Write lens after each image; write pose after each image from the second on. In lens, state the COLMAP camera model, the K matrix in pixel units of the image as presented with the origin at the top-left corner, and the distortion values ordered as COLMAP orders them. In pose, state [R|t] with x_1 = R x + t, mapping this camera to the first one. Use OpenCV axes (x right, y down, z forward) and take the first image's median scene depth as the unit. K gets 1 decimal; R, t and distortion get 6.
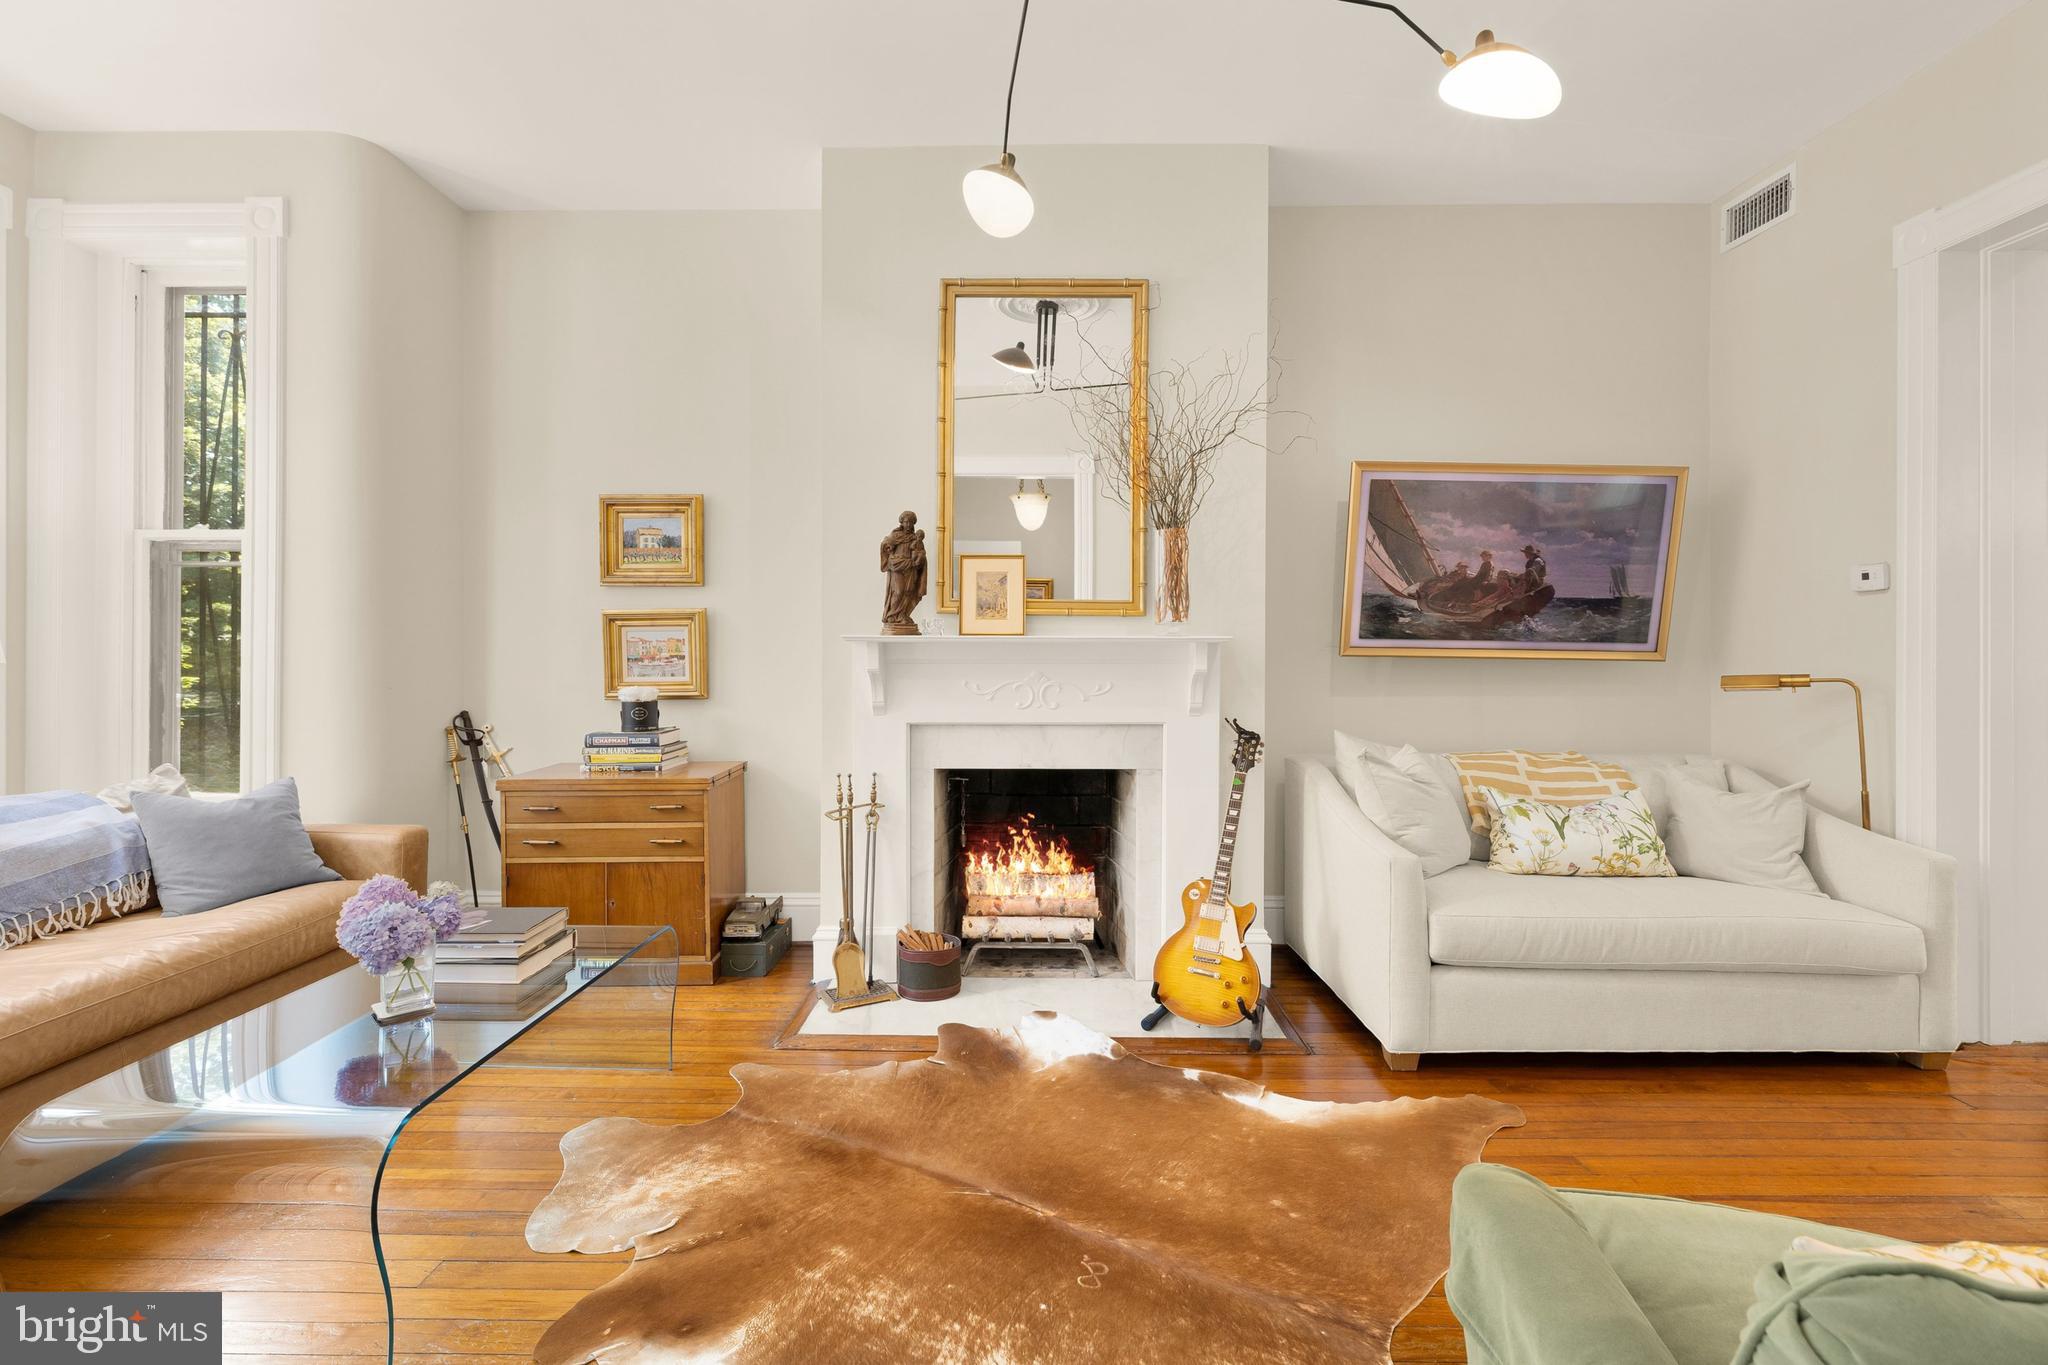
lens RADIAL K [[866.4, 0, 1026.9], [0, 866.4, 657.2], [0, 0, 1]] dist [-0.000691, -0.000146]
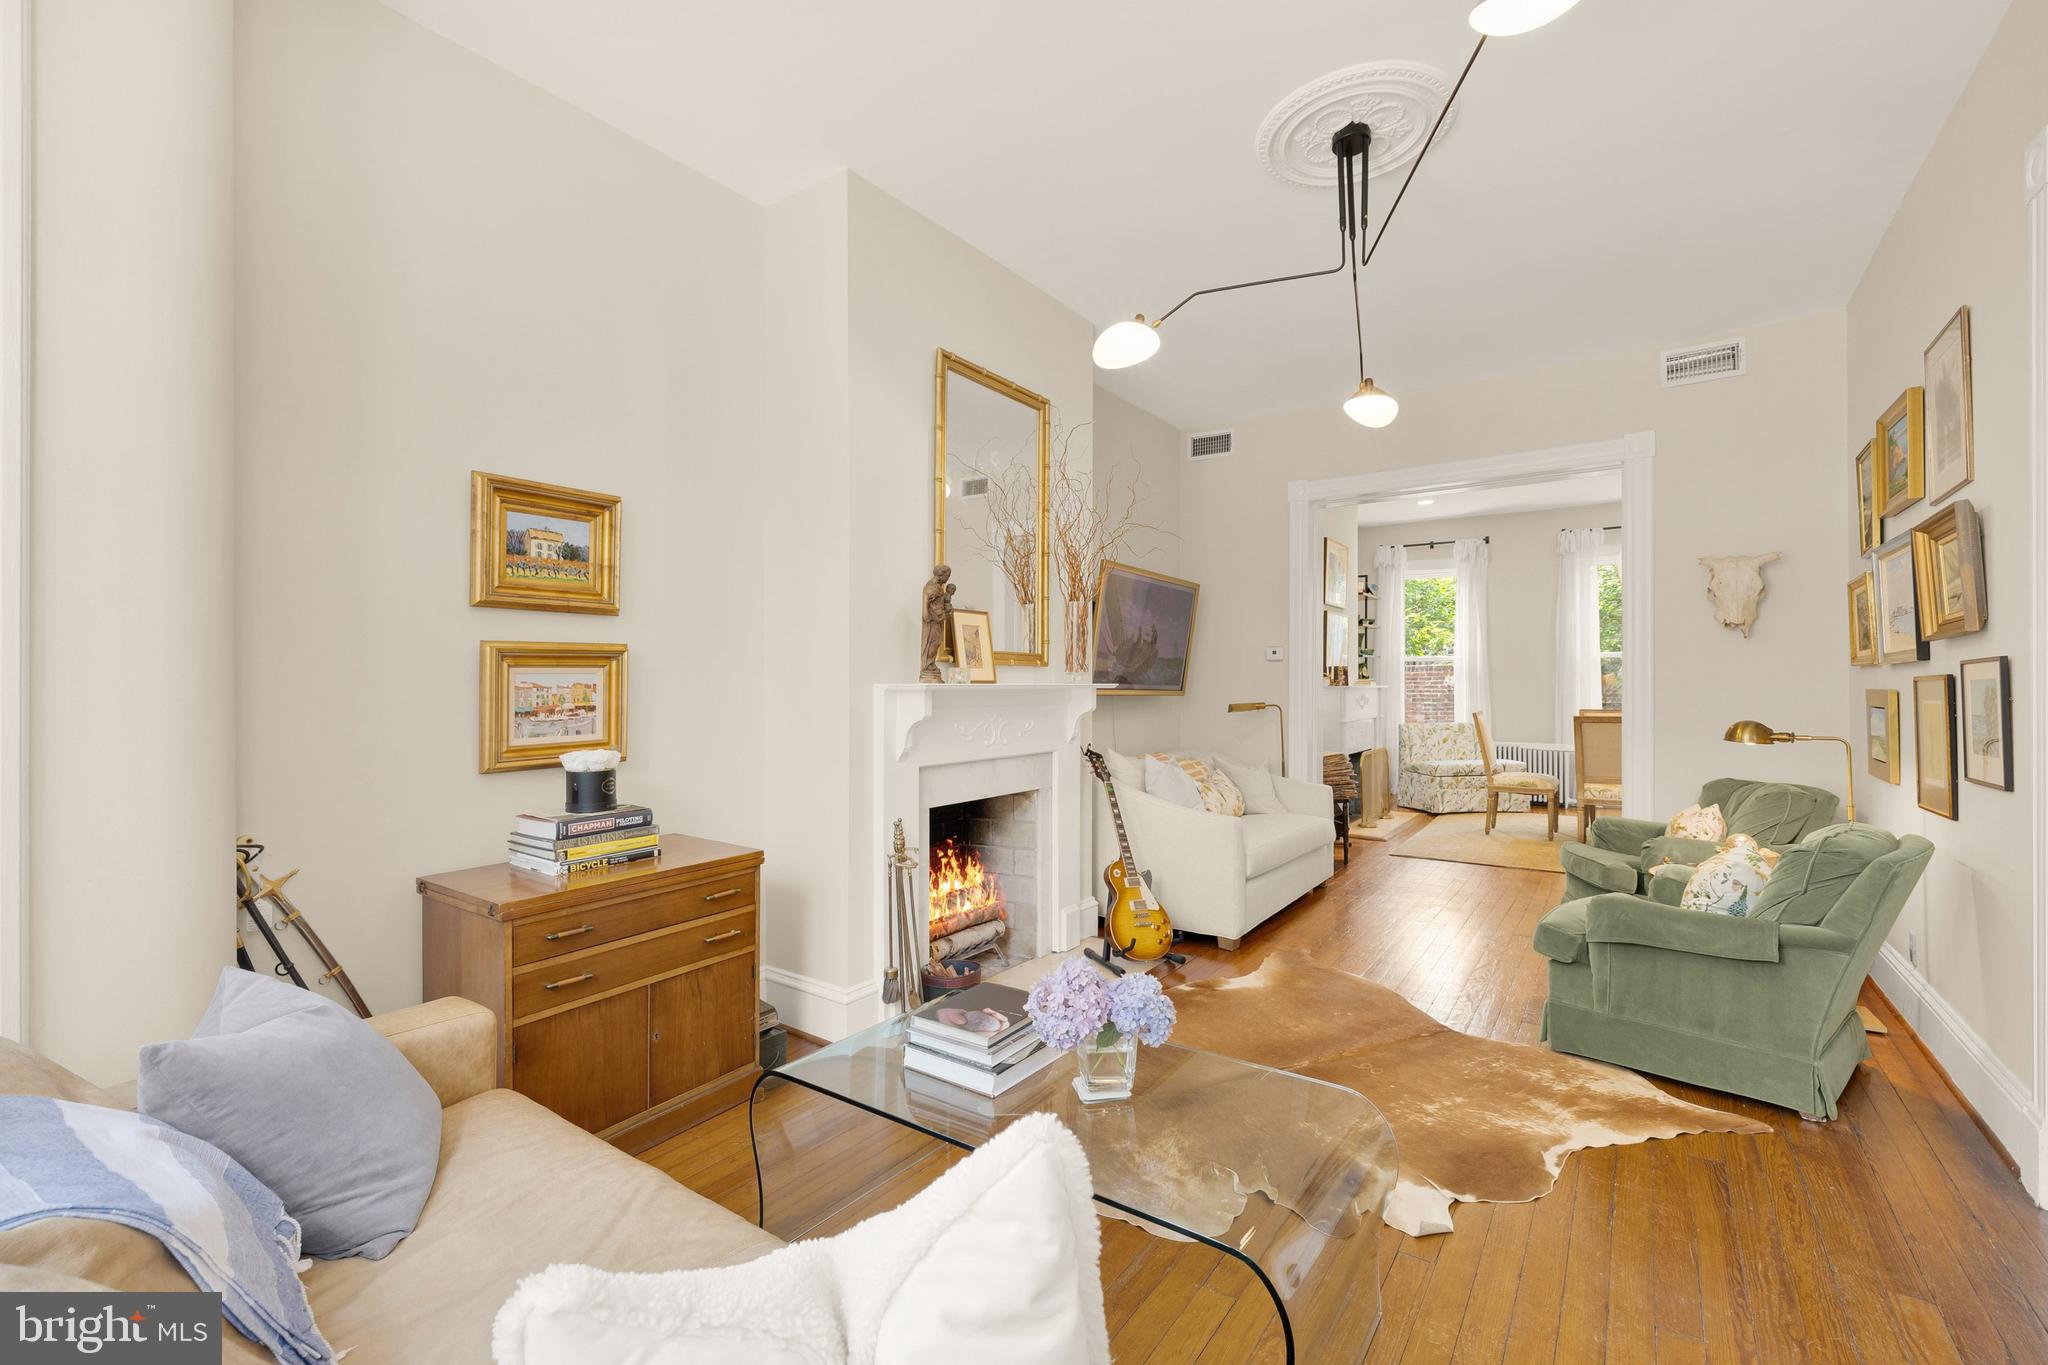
lens RADIAL K [[866.4, 0, 997.8], [0, 866.4, 672.8], [0, 0, 1]] dist [-0.000691, -0.000146]
pose [[0.589758, 0.004812, 0.807566, -0.953185], [-0.004400, 0.999987, -0.002746, -0.035646], [-0.807568, -0.001934, 0.589771, 0.317849]]
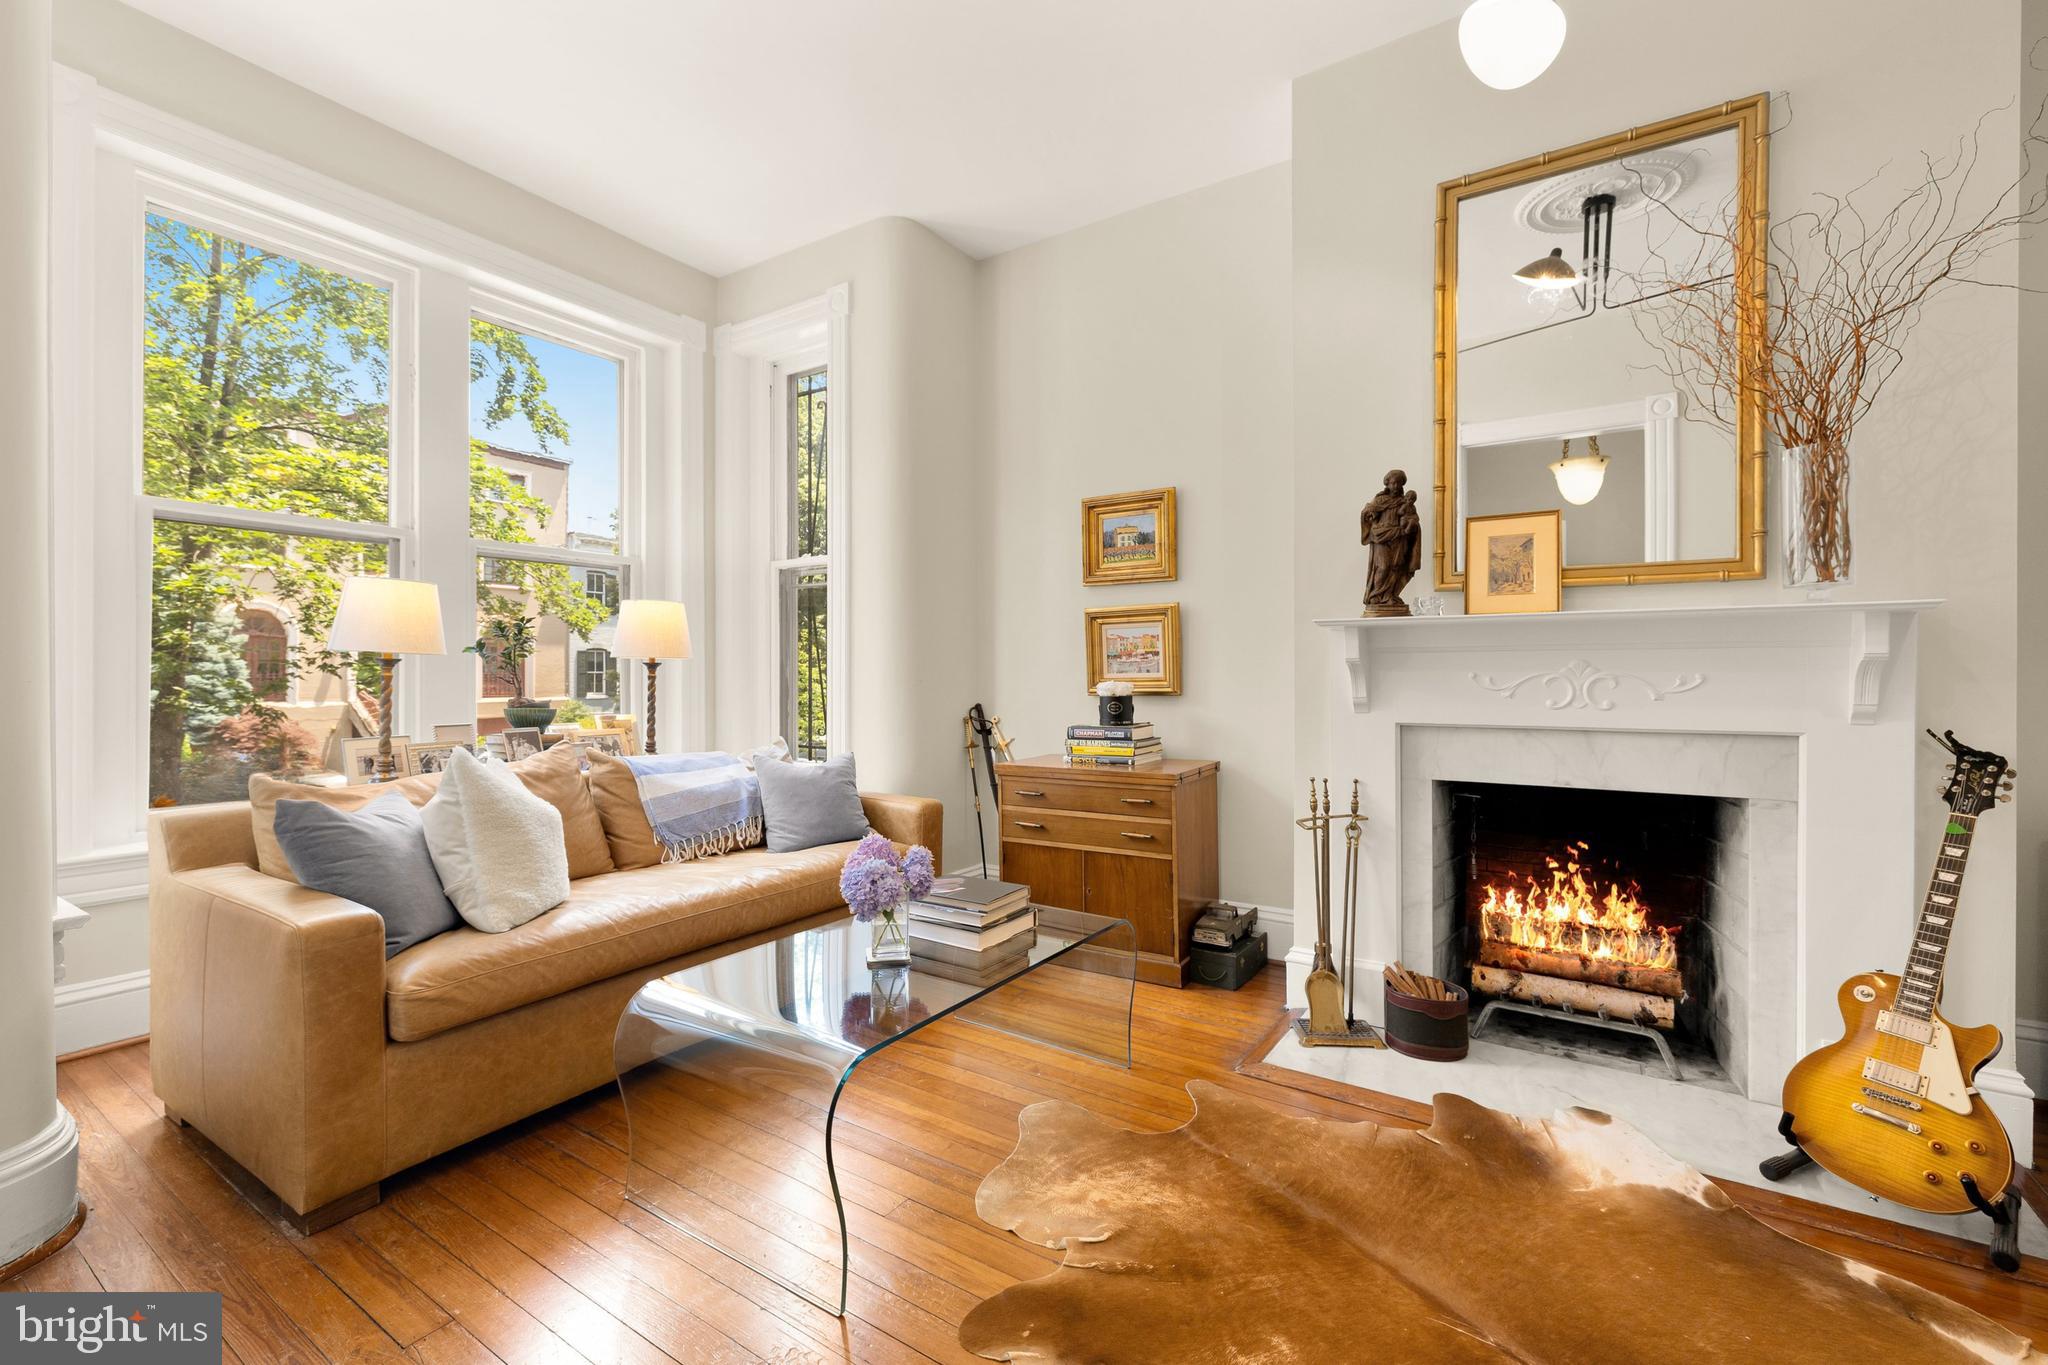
lens RADIAL K [[866.4, 0, 1019.2], [0, 866.4, 671.9], [0, 0, 1]] dist [-0.000691, -0.000146]
pose [[0.839137, -0.003928, -0.543906, 0.012787], [0.004237, 0.999991, -0.000684, 0.025853], [0.543904, -0.001731, 0.839146, 0.094879]]
